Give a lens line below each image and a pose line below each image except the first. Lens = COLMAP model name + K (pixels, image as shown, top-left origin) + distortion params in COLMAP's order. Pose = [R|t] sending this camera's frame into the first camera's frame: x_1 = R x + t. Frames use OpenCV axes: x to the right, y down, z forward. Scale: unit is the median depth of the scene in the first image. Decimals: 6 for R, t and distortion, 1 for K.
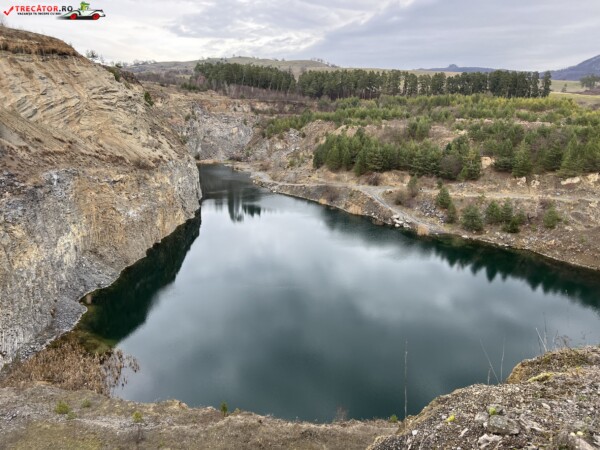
lens RADIAL K [[452.5, 0, 303.7], [0, 452.5, 228.7], [0, 0, 1]] dist [0.052765, -0.052325]
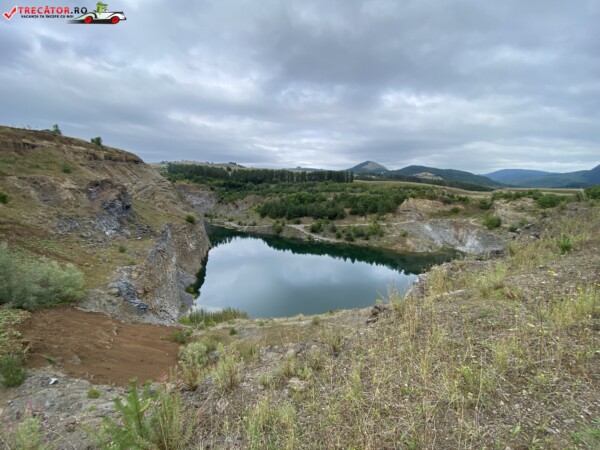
lens RADIAL K [[242.4, 0, 298.4], [0, 242.4, 226.8], [0, 0, 1]] dist [0.050899, -0.043911]
pose [[0.953299, -0.065253, 0.294895, -0.157787], [0.094741, 0.991708, -0.086827, 0.011600], [-0.286785, 0.110711, 0.951576, -0.051039]]
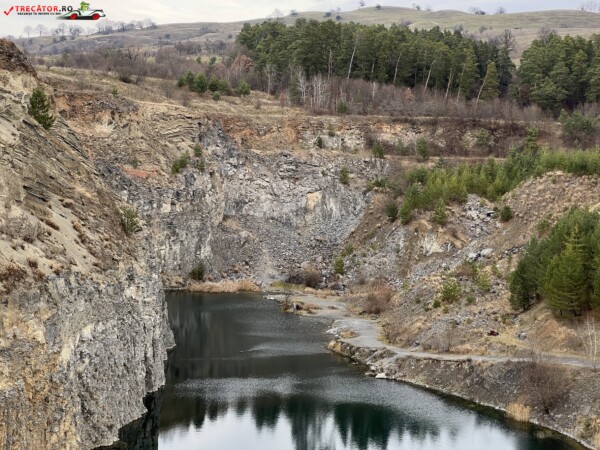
lens RADIAL K [[1329.1, 0, 300.0], [0, 1329.1, 225.0], [0, 0, 1]] dist [0.217112, 0.393822]
pose [[0.980307, 0.013217, -0.197036, 0.072529], [-0.052121, 0.979695, -0.193601, 0.002174], [0.190476, 0.200058, 0.961091, 0.027510]]
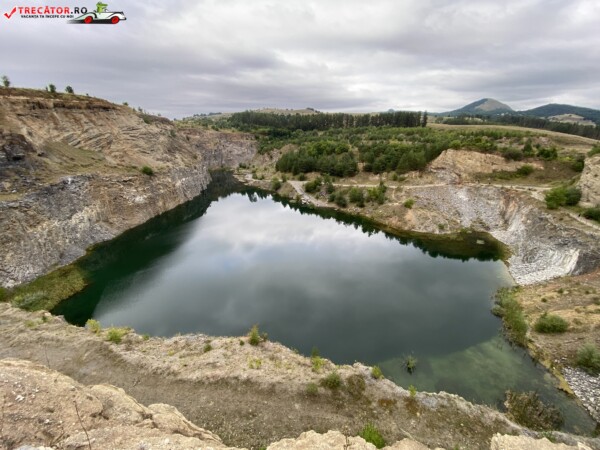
lens RADIAL K [[243.0, 0, 298.5], [0, 243.0, 228.1], [0, 0, 1]] dist [0.018874, -0.019930]
pose [[0.998648, -0.008501, -0.051274, 0.185621], [0.013354, 0.995382, 0.095058, -0.001836], [0.050229, -0.095615, 0.994150, 0.047129]]
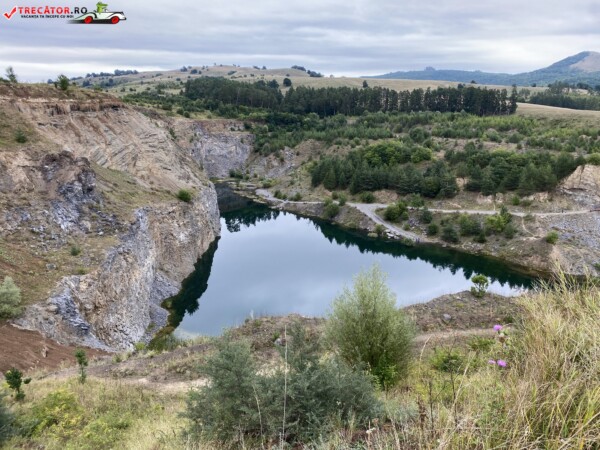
lens RADIAL K [[458.3, 0, 301.8], [0, 458.3, 226.3], [0, 0, 1]] dist [0.045571, -0.042889]
pose [[0.998953, -0.028036, 0.036140, -0.057026], [0.028485, 0.999523, -0.011967, -0.024281], [-0.035787, 0.012984, 0.999275, -0.178966]]
